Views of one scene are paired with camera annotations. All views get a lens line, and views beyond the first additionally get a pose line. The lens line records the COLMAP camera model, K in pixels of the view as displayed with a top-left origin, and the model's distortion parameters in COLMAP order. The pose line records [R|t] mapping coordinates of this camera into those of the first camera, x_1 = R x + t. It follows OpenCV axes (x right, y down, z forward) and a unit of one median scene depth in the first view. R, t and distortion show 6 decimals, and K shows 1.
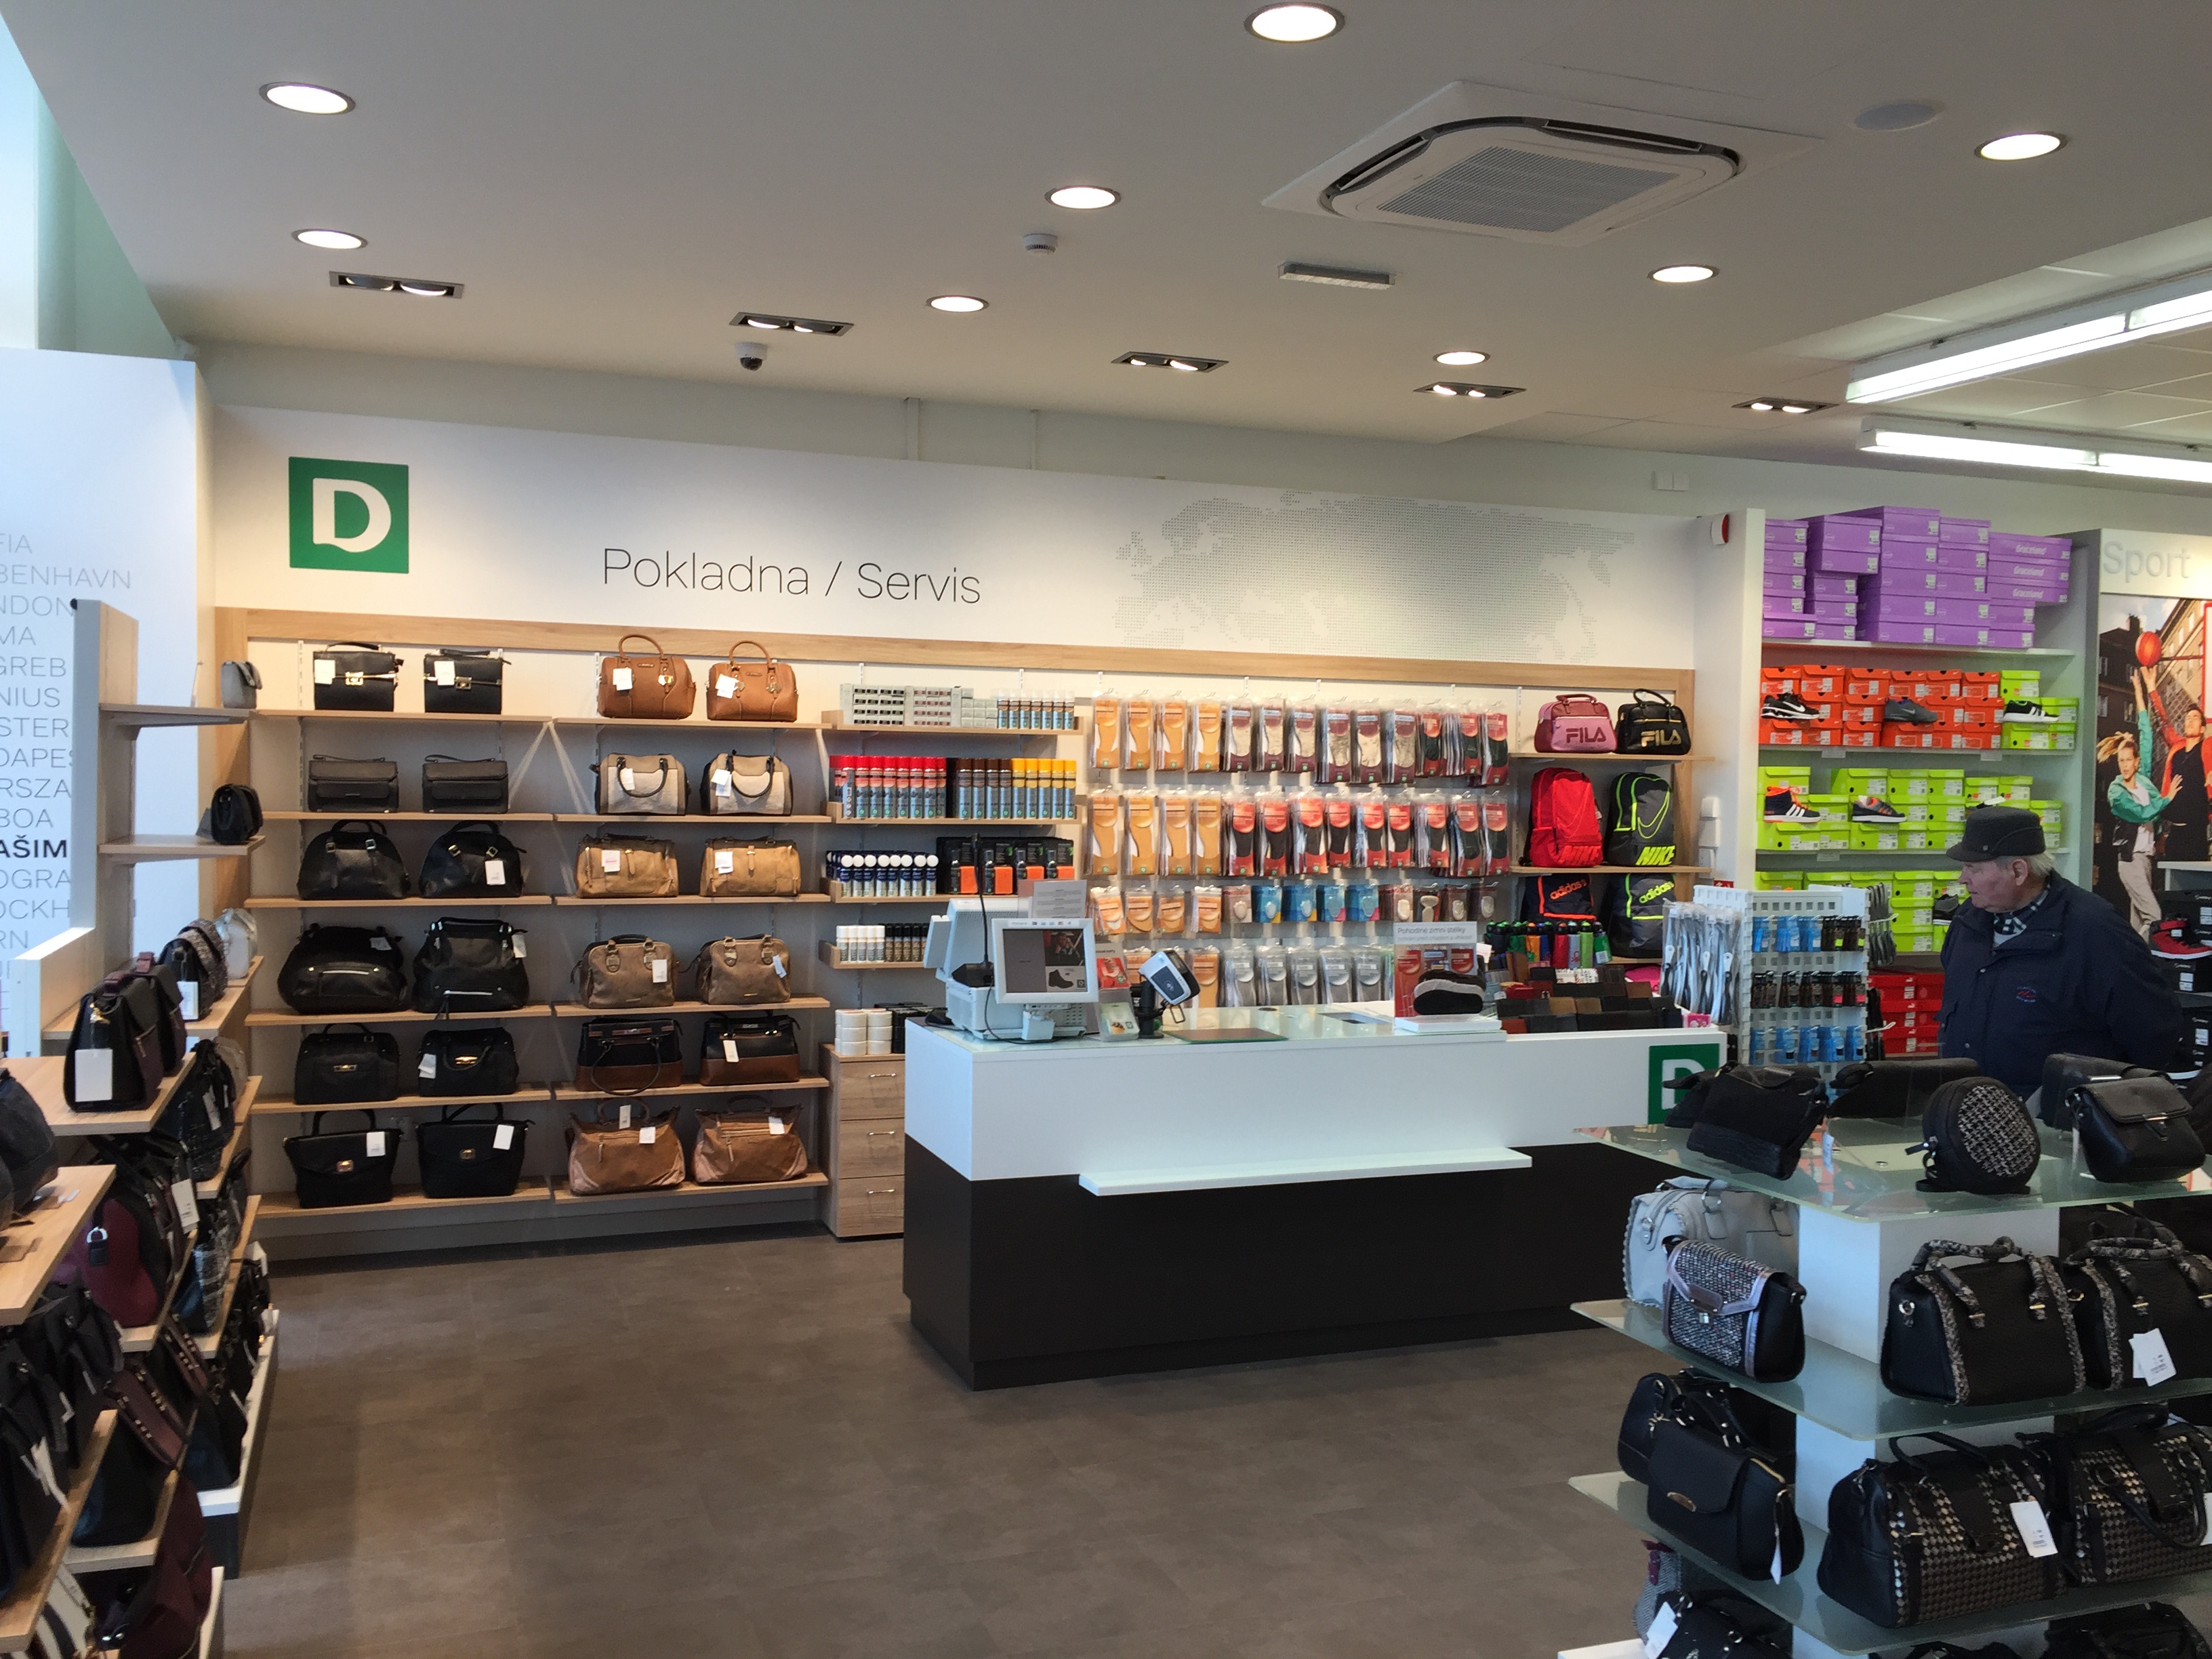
lens RADIAL K [[1853.5, 0, 1016.2], [0, 1853.5, 851.7], [0, 0, 1]] dist [0.046774, -0.016940]
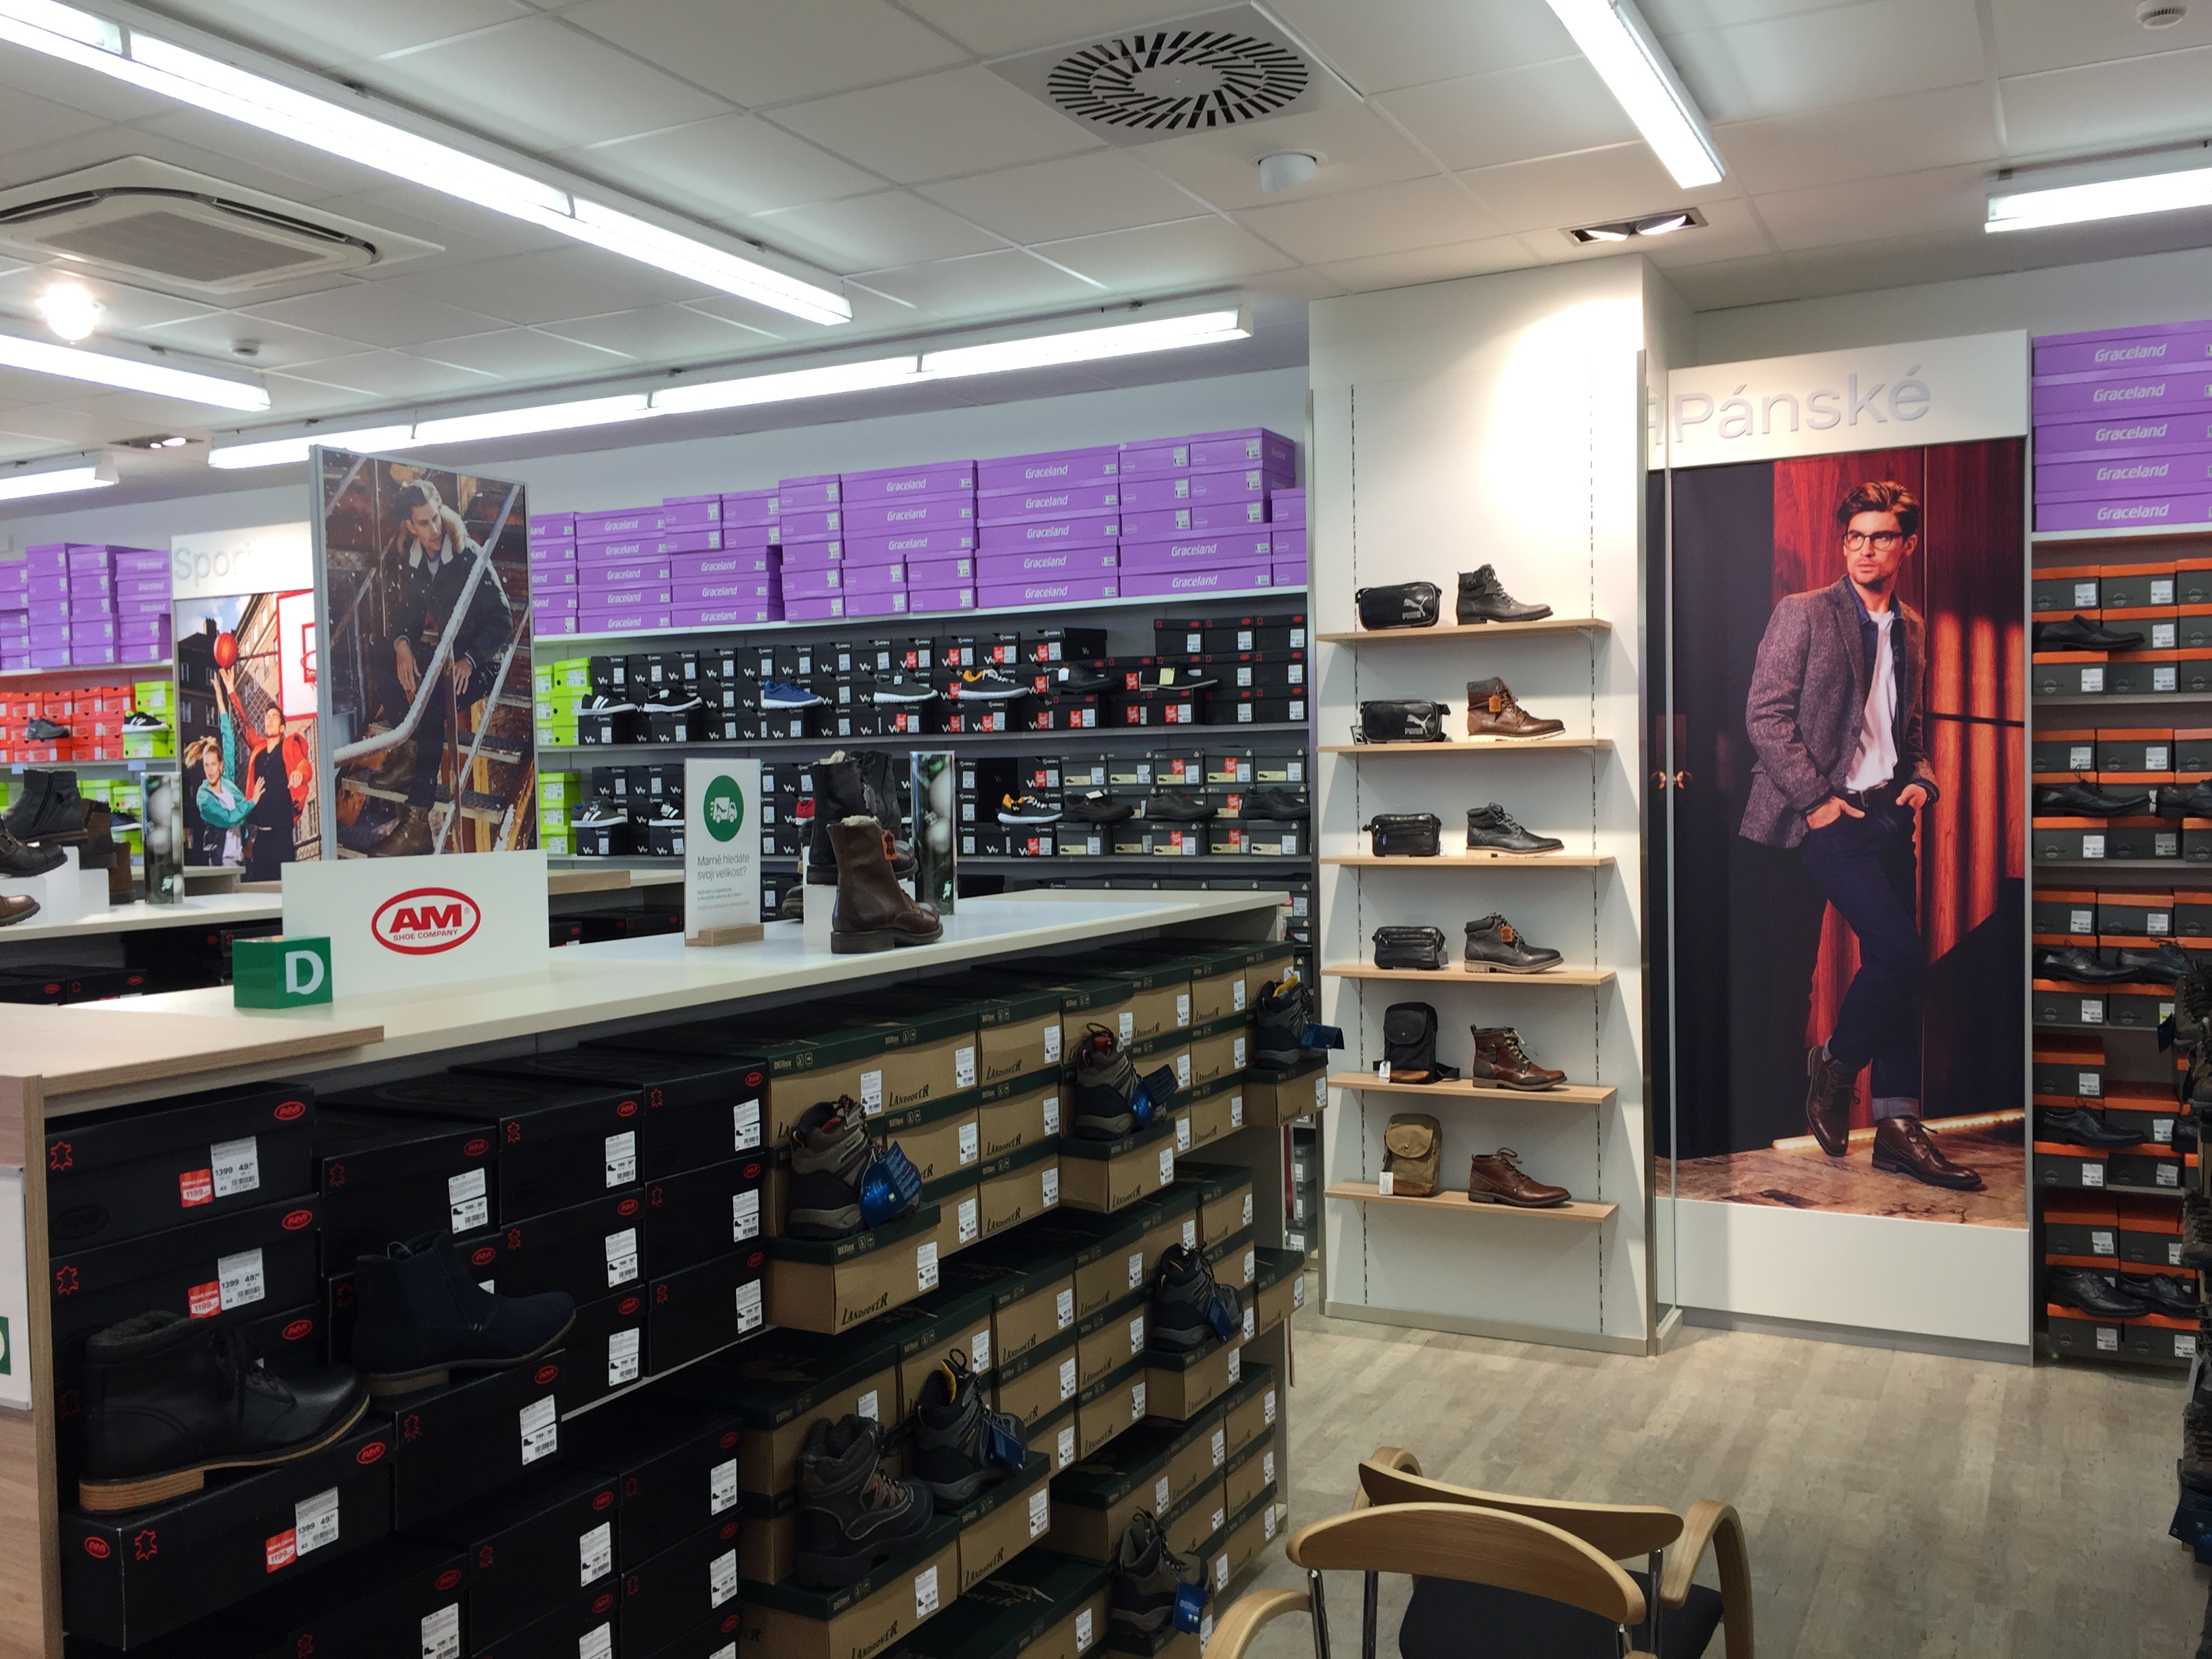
lens RADIAL K [[1853.5, 0, 1098.2], [0, 1853.5, 824.2], [0, 0, 1]] dist [0.046774, -0.016940]
pose [[0.677091, -0.009591, -0.735837, 0.942344], [0.006145, 0.999954, -0.007379, -0.004101], [0.735874, 0.000475, 0.677119, 0.390466]]
